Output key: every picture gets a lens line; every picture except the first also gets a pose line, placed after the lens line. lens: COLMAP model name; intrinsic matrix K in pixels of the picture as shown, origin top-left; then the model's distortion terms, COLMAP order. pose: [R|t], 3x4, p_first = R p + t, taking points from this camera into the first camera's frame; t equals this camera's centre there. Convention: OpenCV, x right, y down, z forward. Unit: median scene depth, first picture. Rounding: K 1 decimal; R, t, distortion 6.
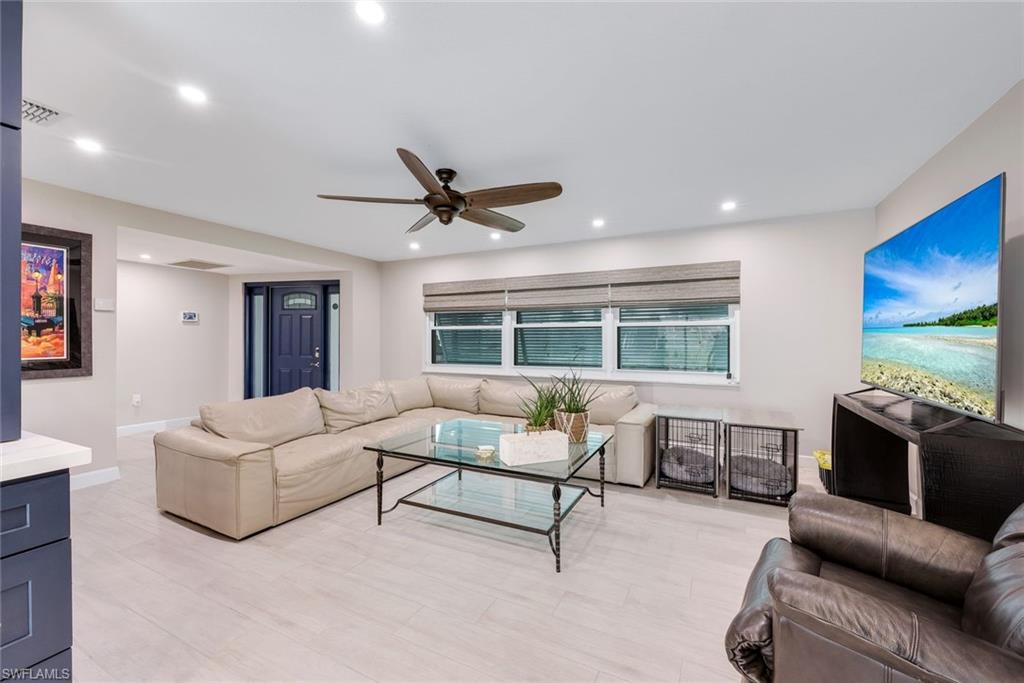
lens RADIAL K [[413.7, 0, 513.4], [0, 413.7, 338.6], [0, 0, 1]] dist [-0.000377, 0.000010]
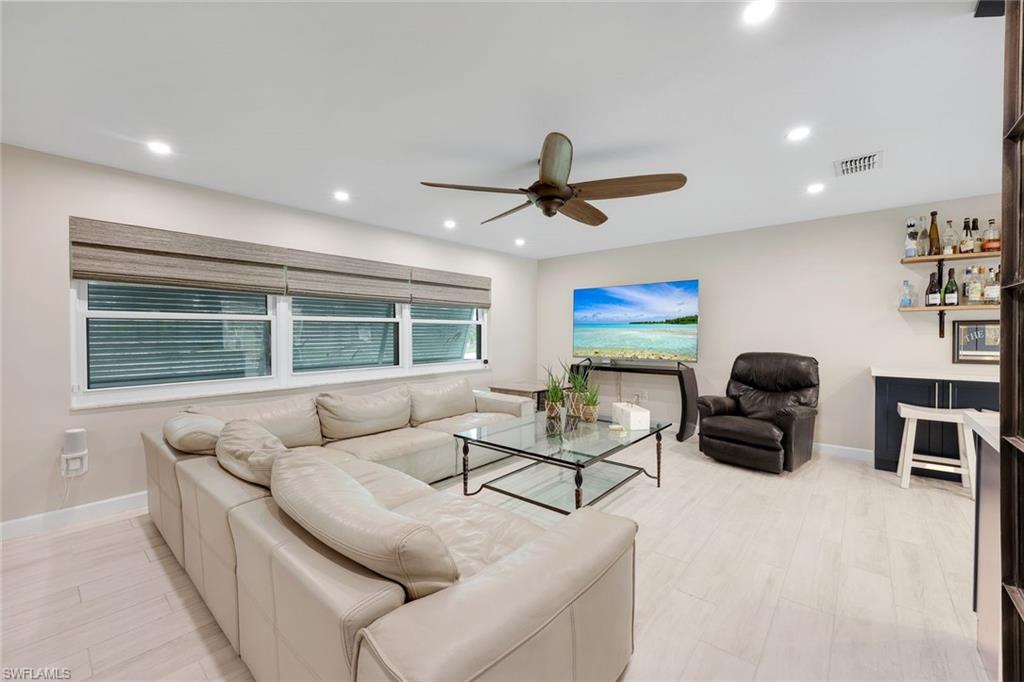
lens RADIAL K [[415.0, 0, 510.8], [0, 415.0, 342.8], [0, 0, 1]] dist [-0.000563, -0.000146]
pose [[0.249540, -0.023297, 0.968084, -0.983419], [-0.000107, 0.999710, 0.024086, -0.006955], [-0.968365, -0.006114, 0.249465, 0.750680]]
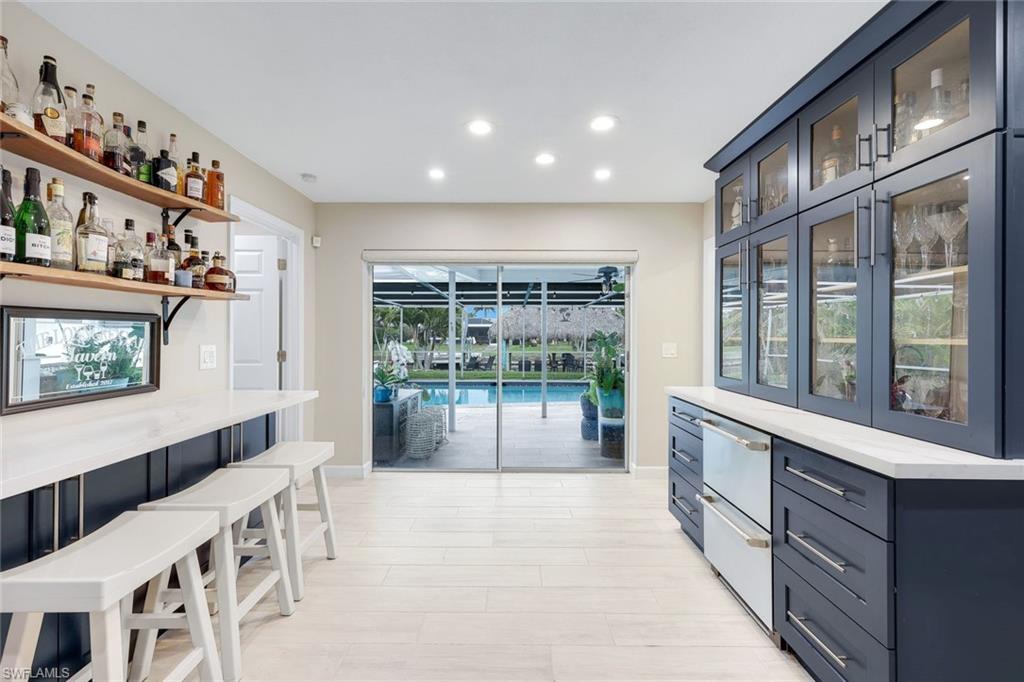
lens RADIAL K [[440.3, 0, 507.6], [0, 440.3, 332.9], [0, 0, 1]] dist [-0.000790, -0.000204]
pose [[-0.901502, -0.008416, -0.432693, 0.090176], [-0.006032, 0.999958, -0.006883, -0.010333], [0.432733, -0.003595, -0.901515, 0.514713]]
